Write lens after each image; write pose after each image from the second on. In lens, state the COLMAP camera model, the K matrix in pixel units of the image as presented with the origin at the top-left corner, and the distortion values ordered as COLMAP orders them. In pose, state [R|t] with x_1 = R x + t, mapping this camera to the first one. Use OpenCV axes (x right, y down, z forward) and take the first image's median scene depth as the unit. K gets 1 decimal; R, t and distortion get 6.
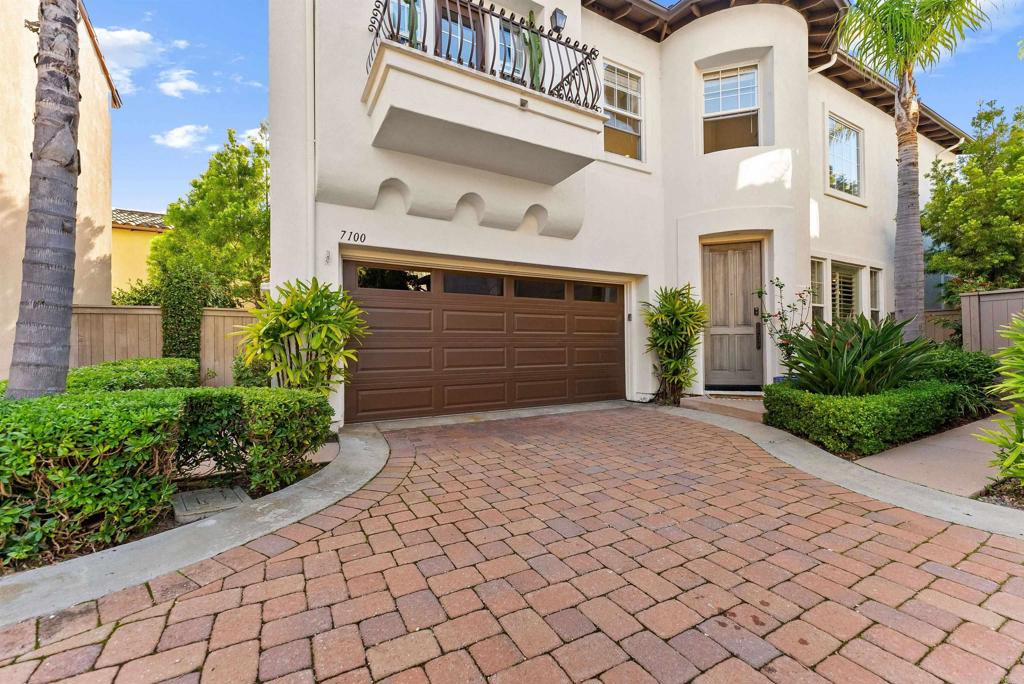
lens RADIAL K [[410.5, 0, 509.2], [0, 410.5, 341.5], [0, 0, 1]] dist [-0.000760, -0.000261]
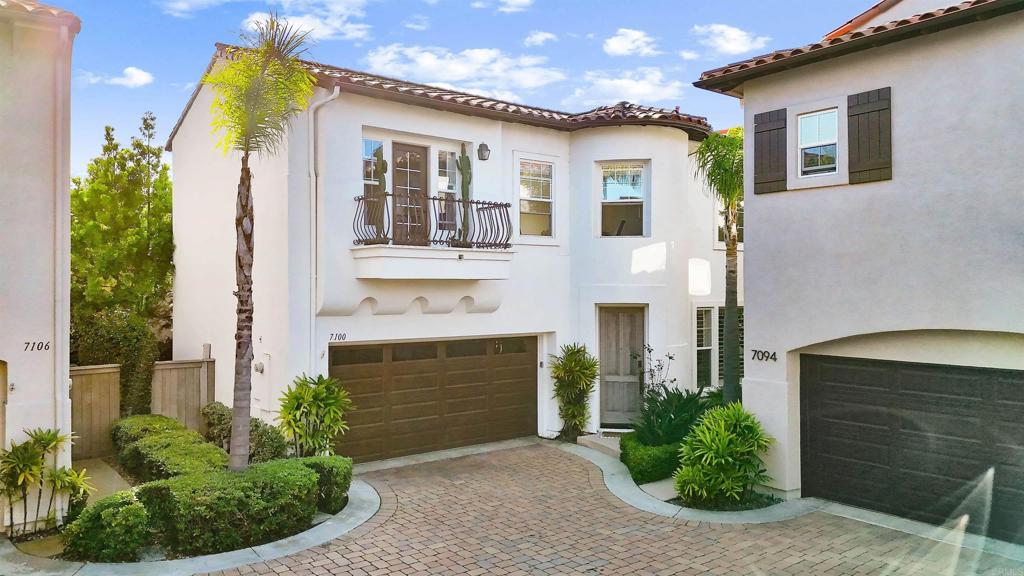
lens RADIAL K [[710.7, 0, 512.0], [0, 710.7, 288.0], [0, 0, 1]] dist [0.042008, -0.000710]
pose [[0.985995, 0.012299, 0.166319, -0.153036], [-0.012599, 0.999920, 0.000753, -0.334921], [-0.166296, -0.002838, 0.986072, -1.174072]]
